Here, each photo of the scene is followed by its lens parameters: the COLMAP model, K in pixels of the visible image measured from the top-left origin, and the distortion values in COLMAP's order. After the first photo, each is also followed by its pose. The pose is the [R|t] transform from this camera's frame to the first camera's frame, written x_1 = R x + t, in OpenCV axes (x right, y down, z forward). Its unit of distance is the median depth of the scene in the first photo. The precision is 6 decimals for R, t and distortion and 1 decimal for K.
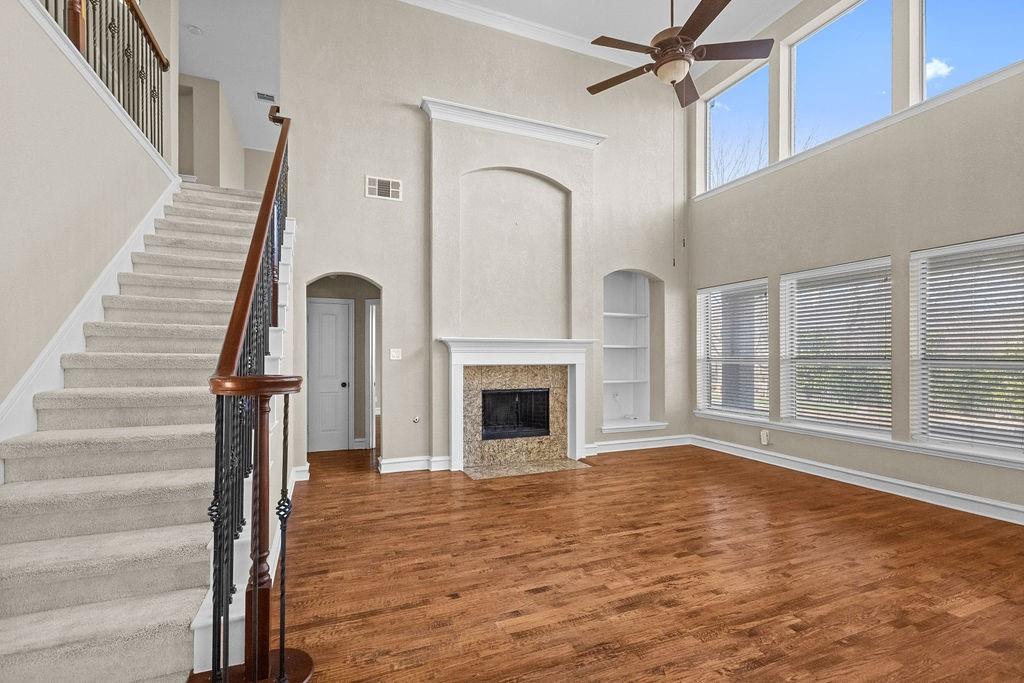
lens RADIAL K [[453.0, 0, 504.9], [0, 453.0, 355.7], [0, 0, 1]] dist [0.000837, -0.000935]
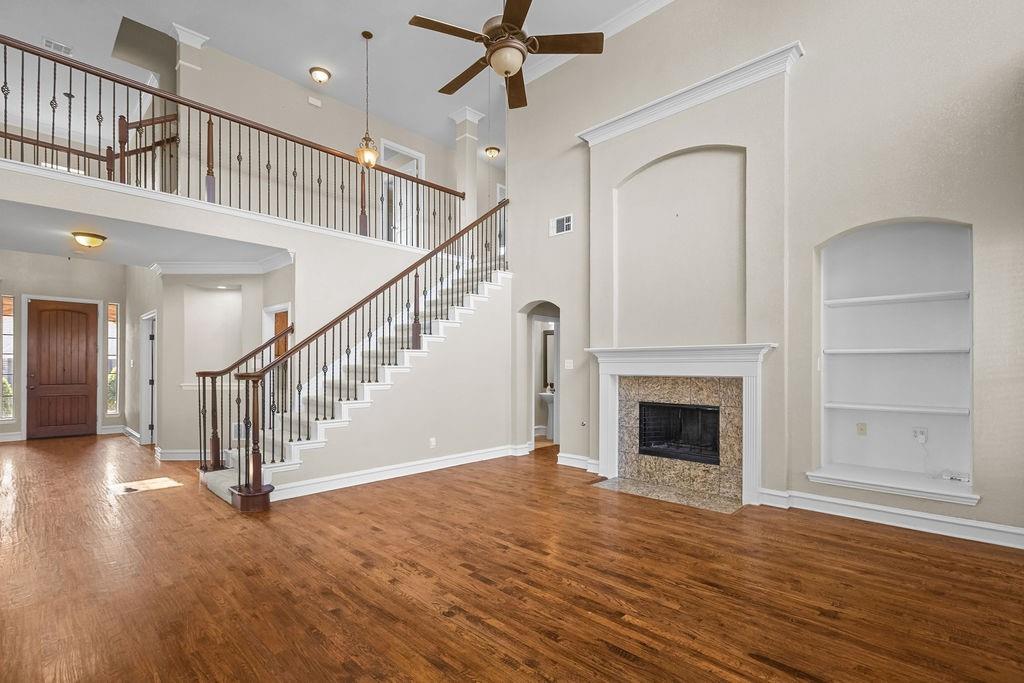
lens RADIAL K [[466.7, 0, 533.1], [0, 466.7, 364.8], [0, 0, 1]] dist [0.000428, 0.000051]
pose [[0.430618, -0.003048, -0.902529, 0.840492], [0.000141, 0.999995, -0.003310, 0.001643], [0.902534, 0.001298, 0.430616, 0.421270]]
